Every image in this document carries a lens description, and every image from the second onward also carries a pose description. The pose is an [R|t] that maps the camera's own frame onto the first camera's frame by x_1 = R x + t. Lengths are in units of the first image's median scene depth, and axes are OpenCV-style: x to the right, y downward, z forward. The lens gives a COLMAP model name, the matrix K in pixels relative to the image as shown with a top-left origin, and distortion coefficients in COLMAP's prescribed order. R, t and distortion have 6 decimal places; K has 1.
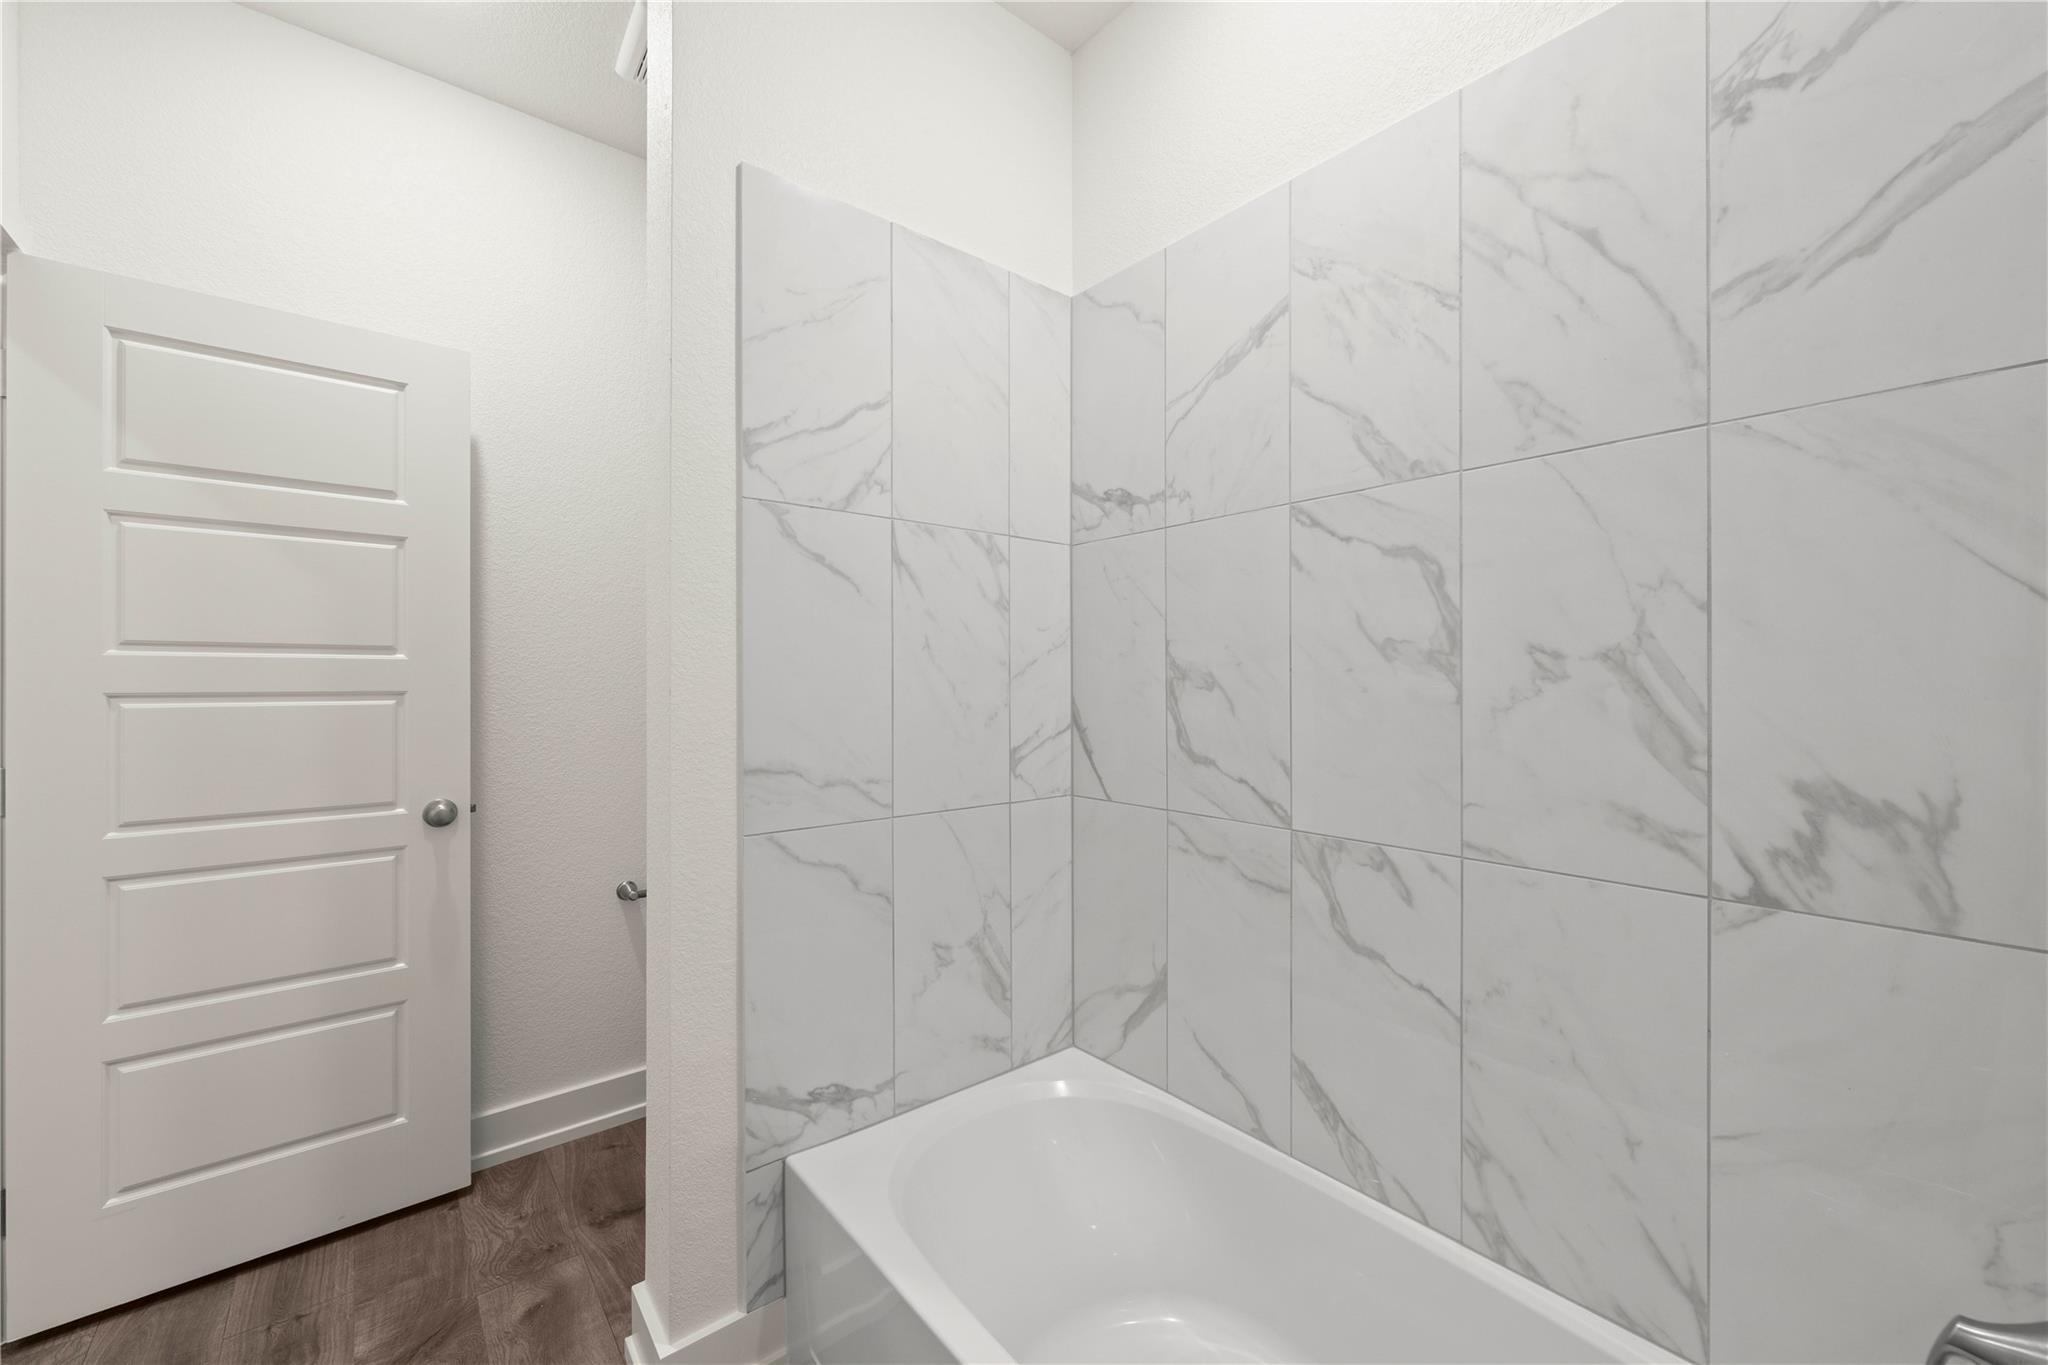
lens RADIAL K [[791.5, 0, 1030.3], [0, 791.5, 677.2], [0, 0, 1]] dist [0.001394, -0.000794]
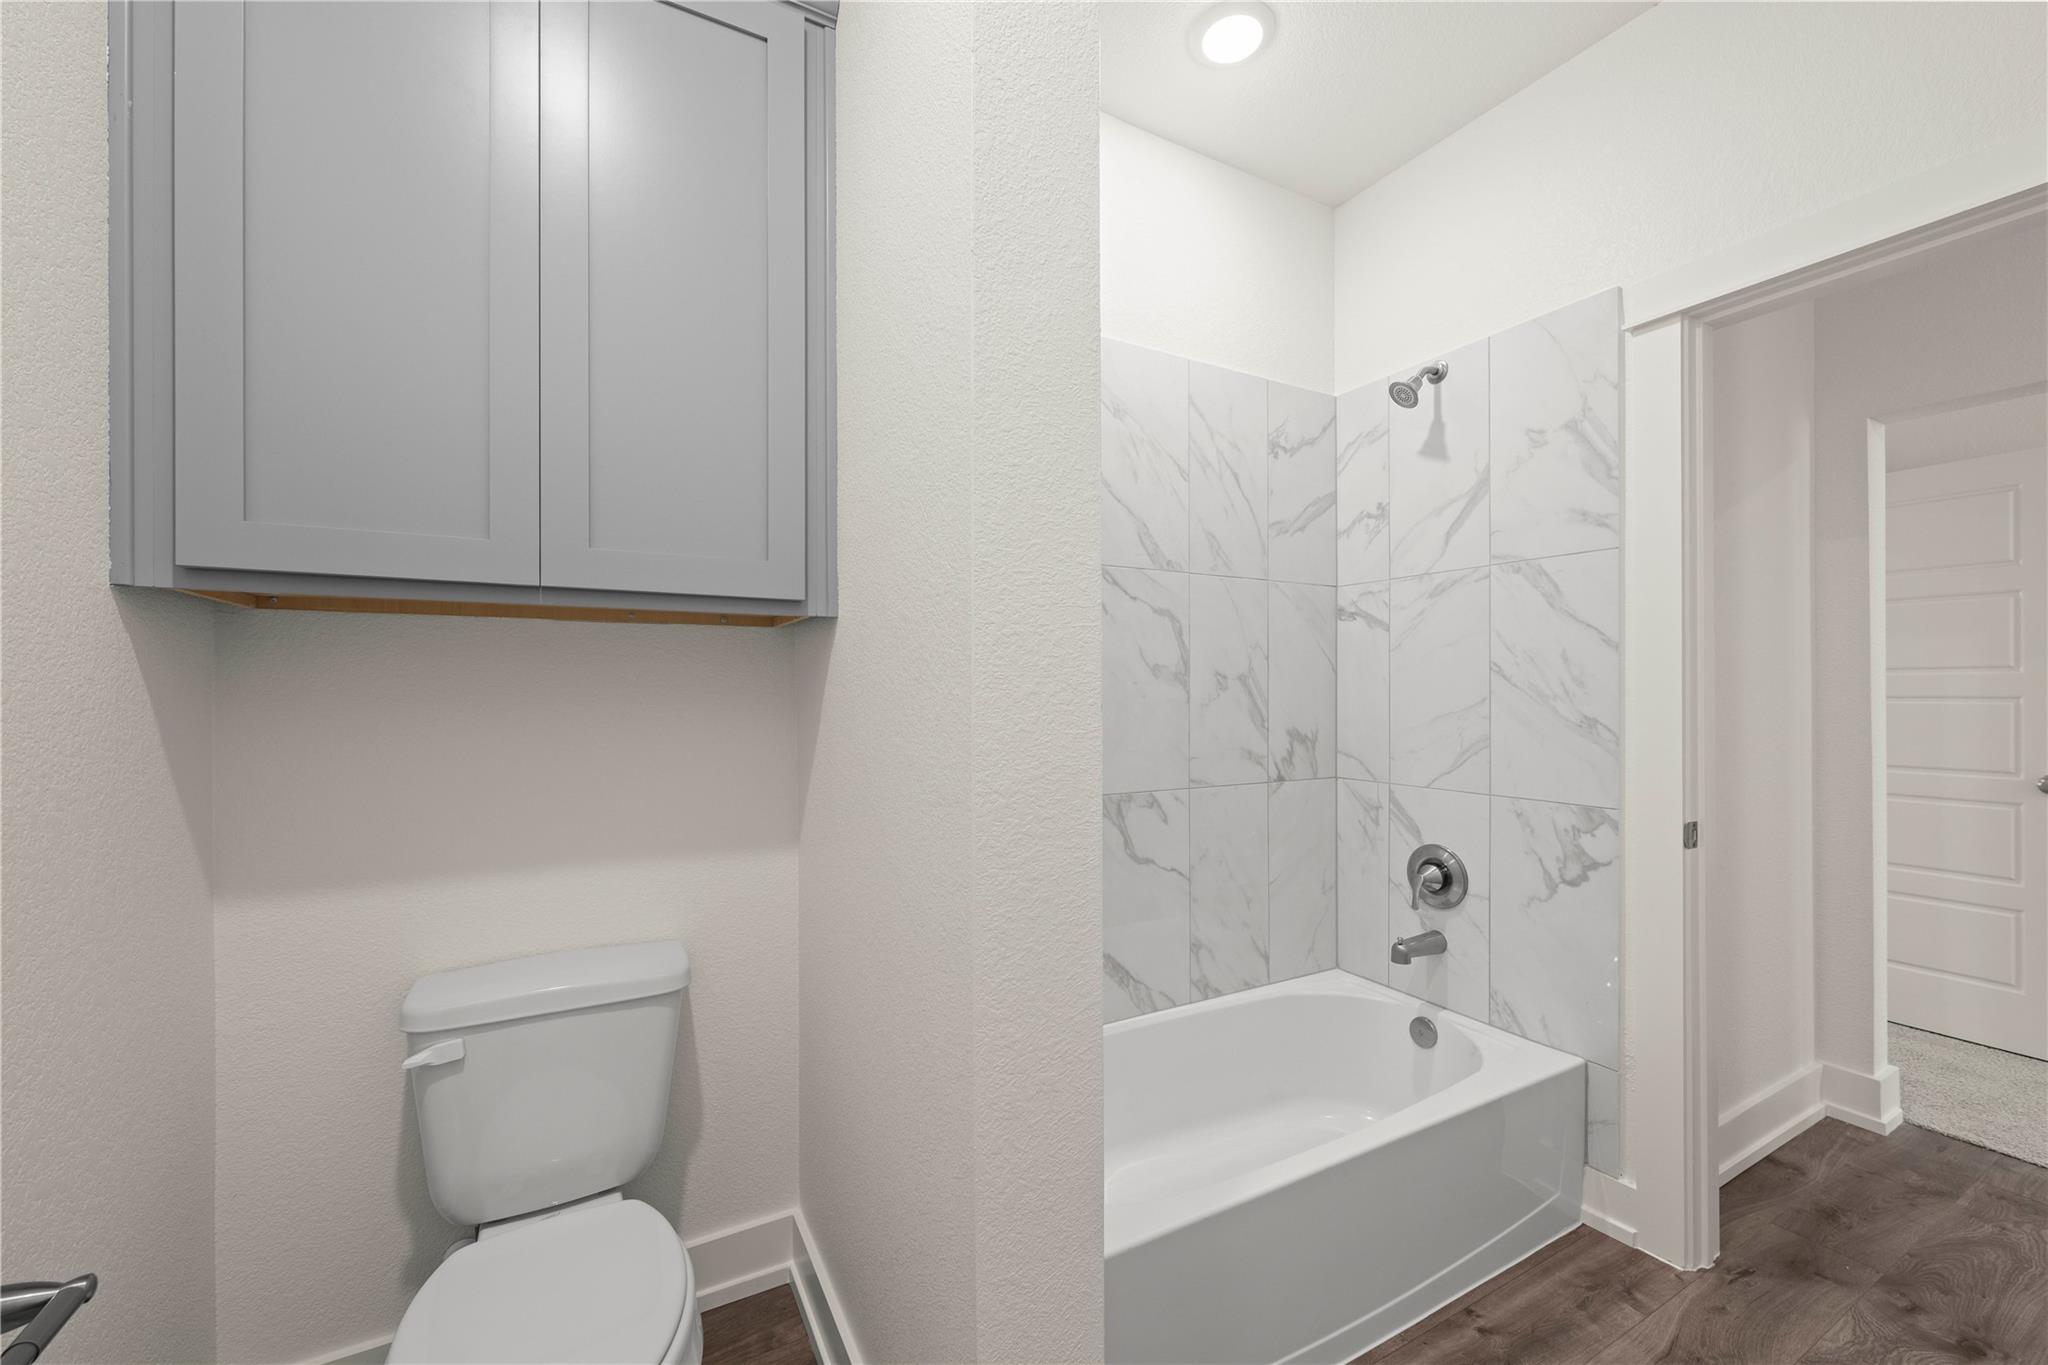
lens RADIAL K [[791.5, 0, 1022.3], [0, 791.5, 681.1], [0, 0, 1]] dist [0.001394, -0.000794]
pose [[0.208030, 0.005707, 0.978106, -1.290977], [-0.005727, 0.999973, -0.004617, -0.005052], [-0.978106, -0.004641, 0.208057, 0.999116]]
